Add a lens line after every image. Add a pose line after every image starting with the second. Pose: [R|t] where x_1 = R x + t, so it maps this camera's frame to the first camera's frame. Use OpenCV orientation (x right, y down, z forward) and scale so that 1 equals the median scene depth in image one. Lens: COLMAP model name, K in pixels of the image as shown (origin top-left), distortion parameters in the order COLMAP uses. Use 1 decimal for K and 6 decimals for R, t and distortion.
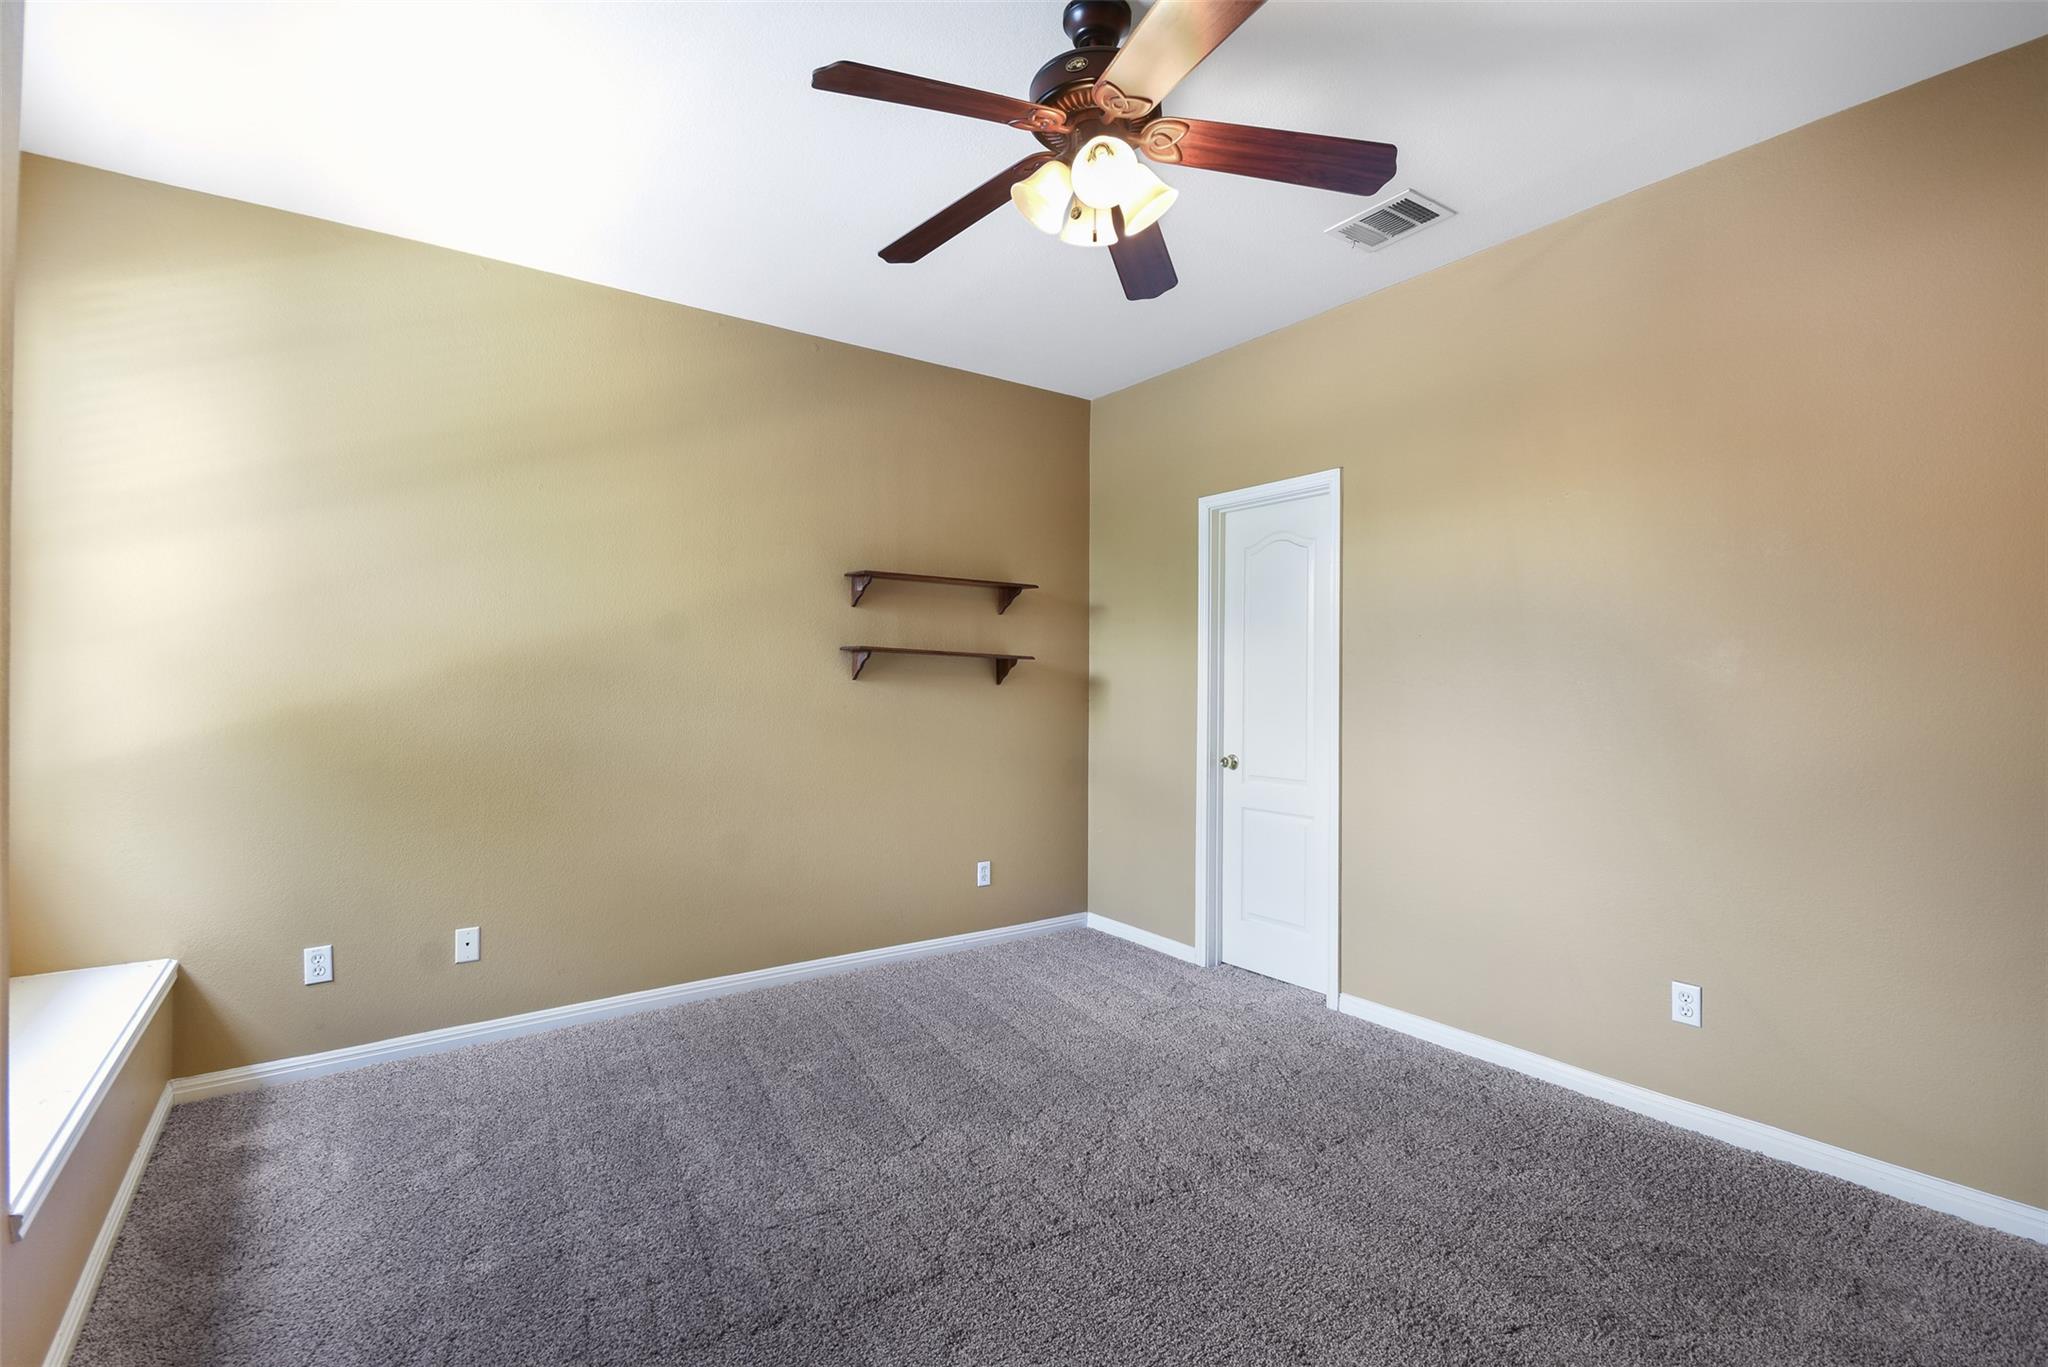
lens RADIAL K [[929.0, 0, 1008.6], [0, 929.0, 675.0], [0, 0, 1]] dist [0.012226, 0.000459]
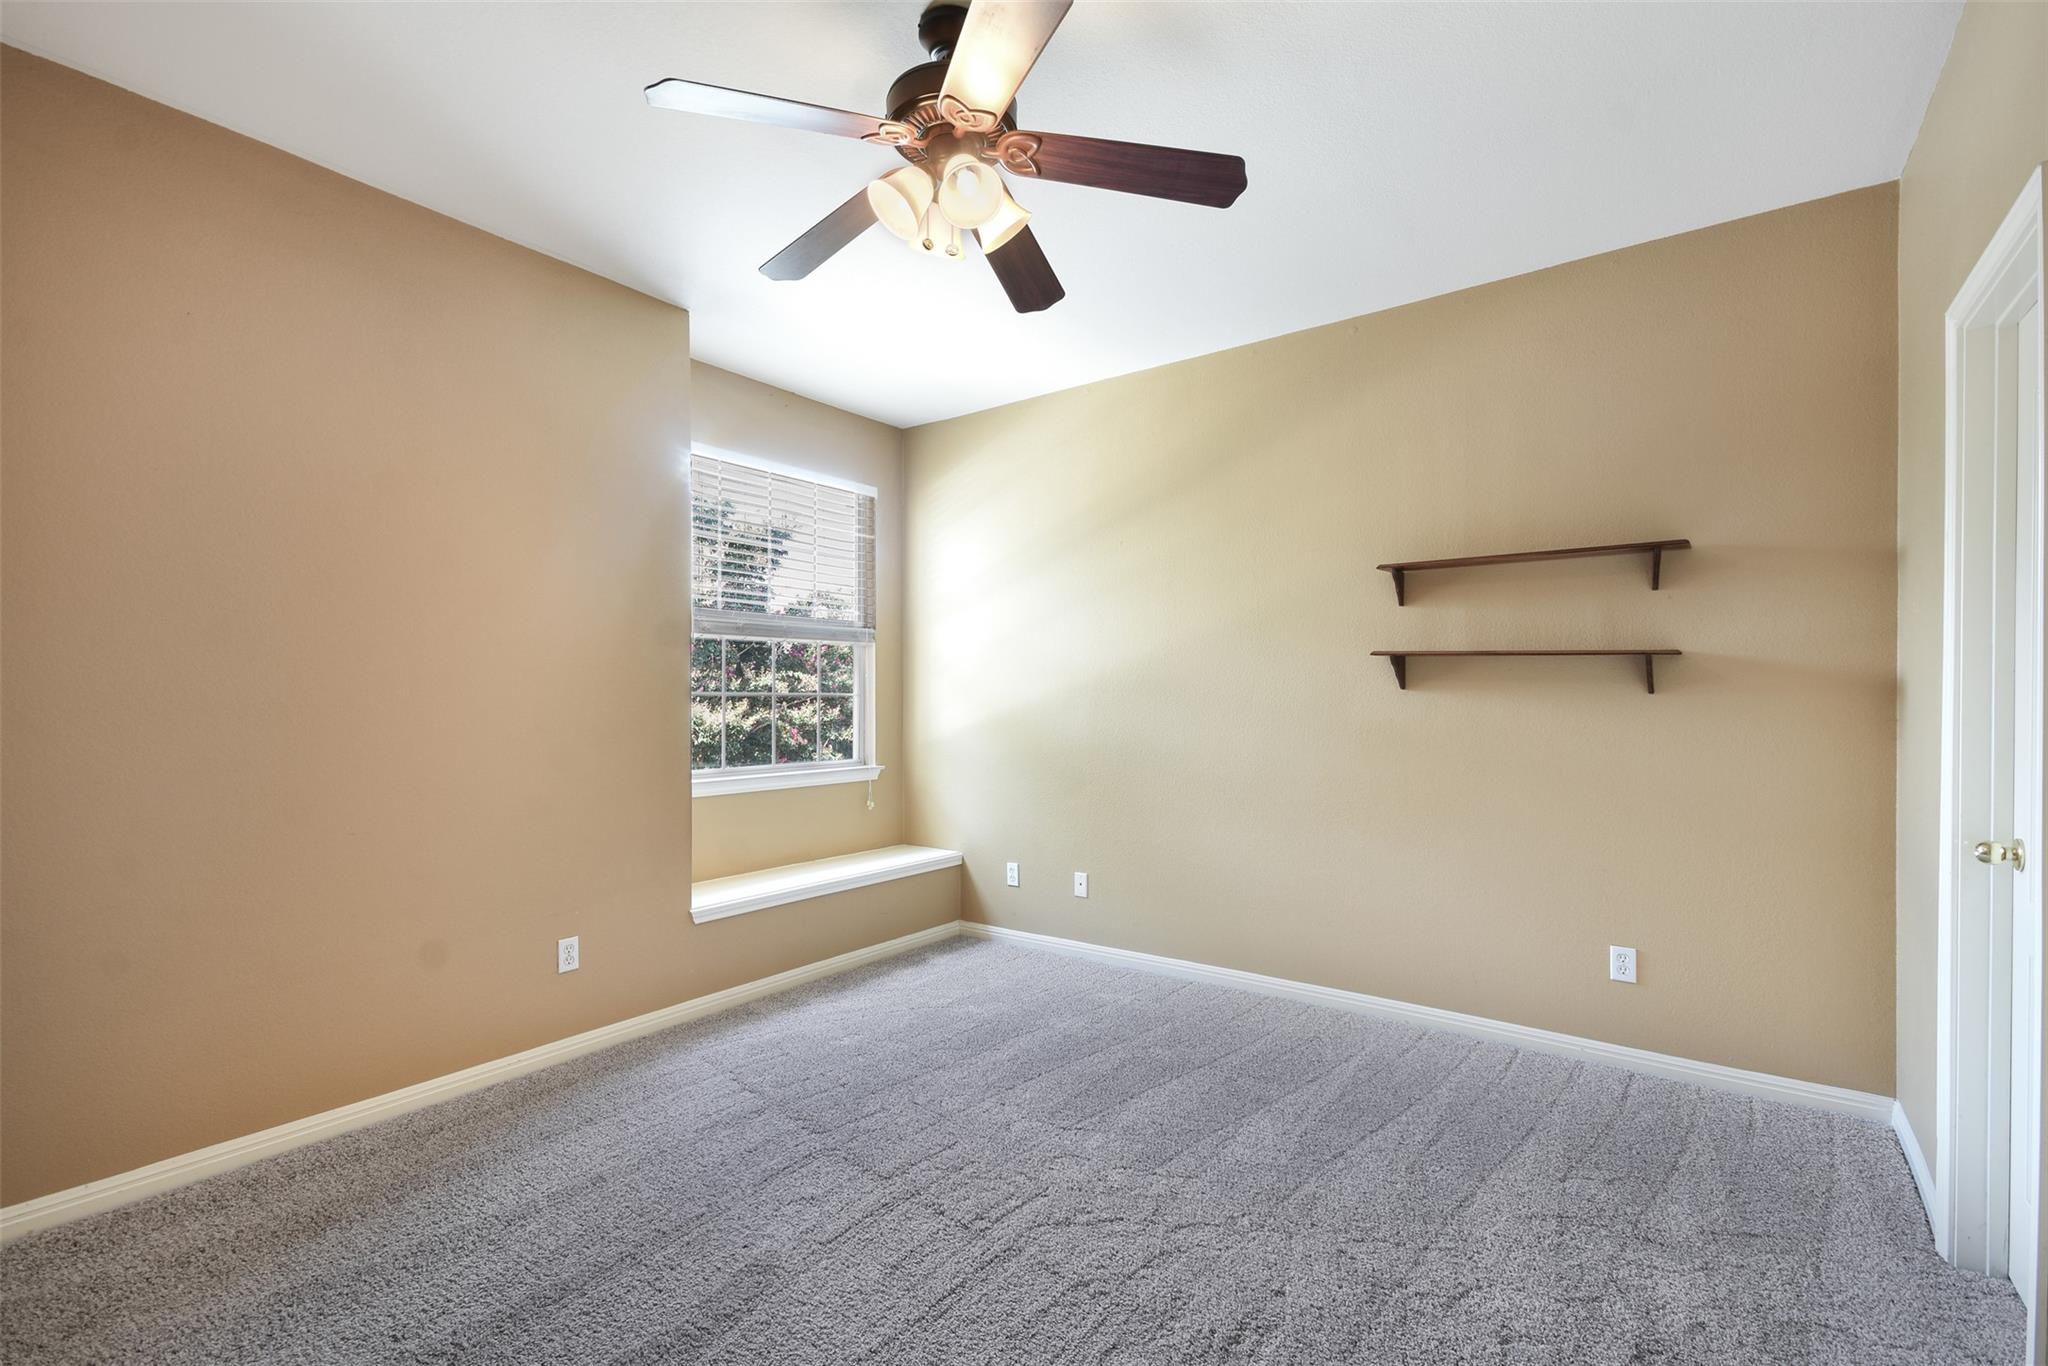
lens RADIAL K [[902.7, 0, 1008.3], [0, 902.7, 706.8], [0, 0, 1]] dist [0.039238, -0.014333]
pose [[0.300483, 0.000604, -0.953787, 0.587703], [0.015220, 0.999869, 0.005428, 0.010572], [0.953666, -0.016148, 0.300435, 0.425230]]
